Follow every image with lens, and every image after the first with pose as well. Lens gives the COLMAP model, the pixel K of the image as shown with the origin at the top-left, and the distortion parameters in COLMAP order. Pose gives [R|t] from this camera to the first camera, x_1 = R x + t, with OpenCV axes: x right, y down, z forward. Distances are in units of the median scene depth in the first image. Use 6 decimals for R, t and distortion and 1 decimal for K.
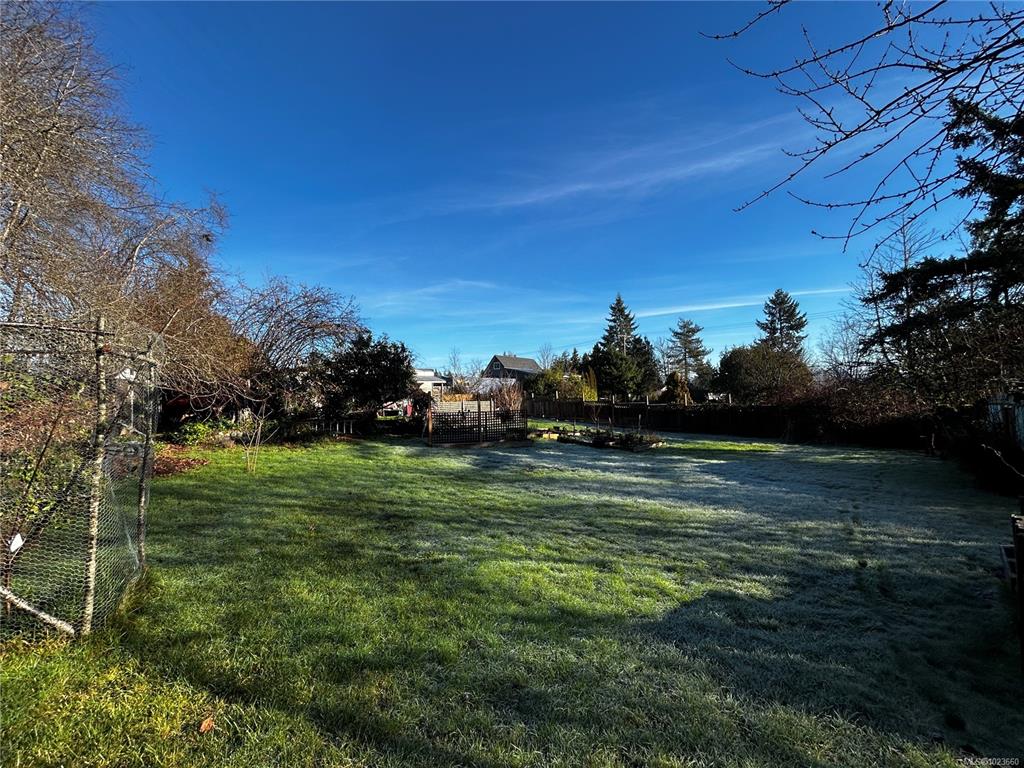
lens RADIAL K [[415.9, 0, 514.3], [0, 415.9, 384.5], [0, 0, 1]] dist [-0.000735, -0.000045]
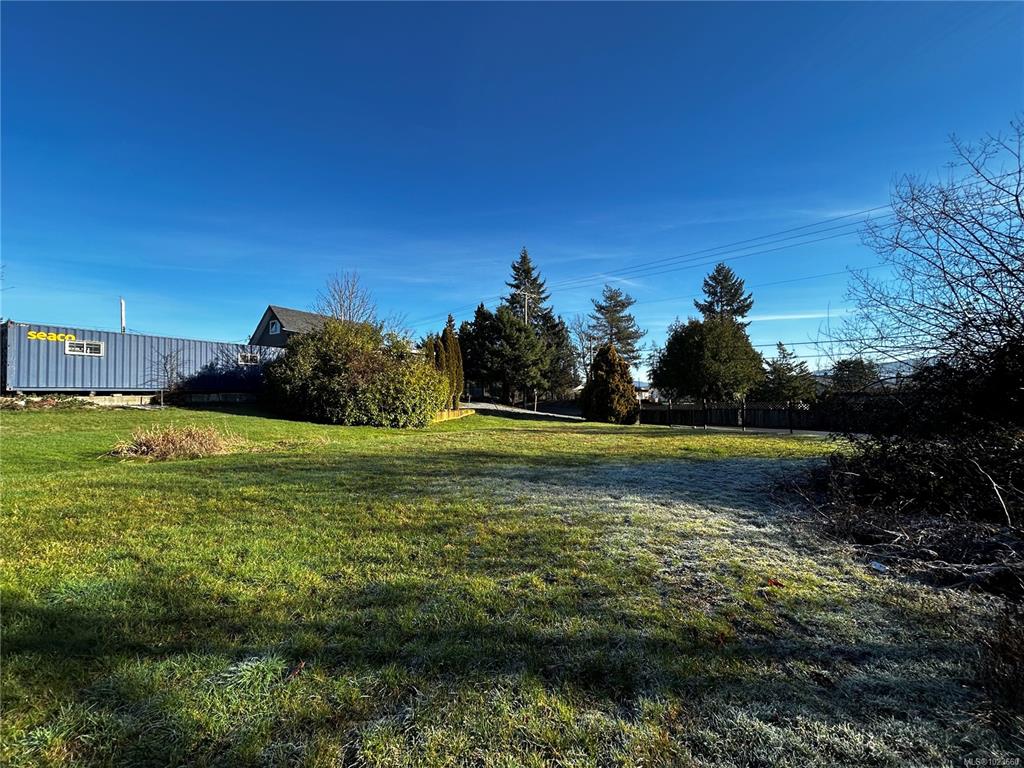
lens RADIAL K [[415.9, 0, 511.0], [0, 415.9, 388.8], [0, 0, 1]] dist [-0.000735, -0.000045]
pose [[0.981953, 0.016726, 0.188383, 0.099841], [-0.019195, 0.999752, 0.011293, 0.012838], [-0.188148, -0.014705, 0.982031, 0.306477]]
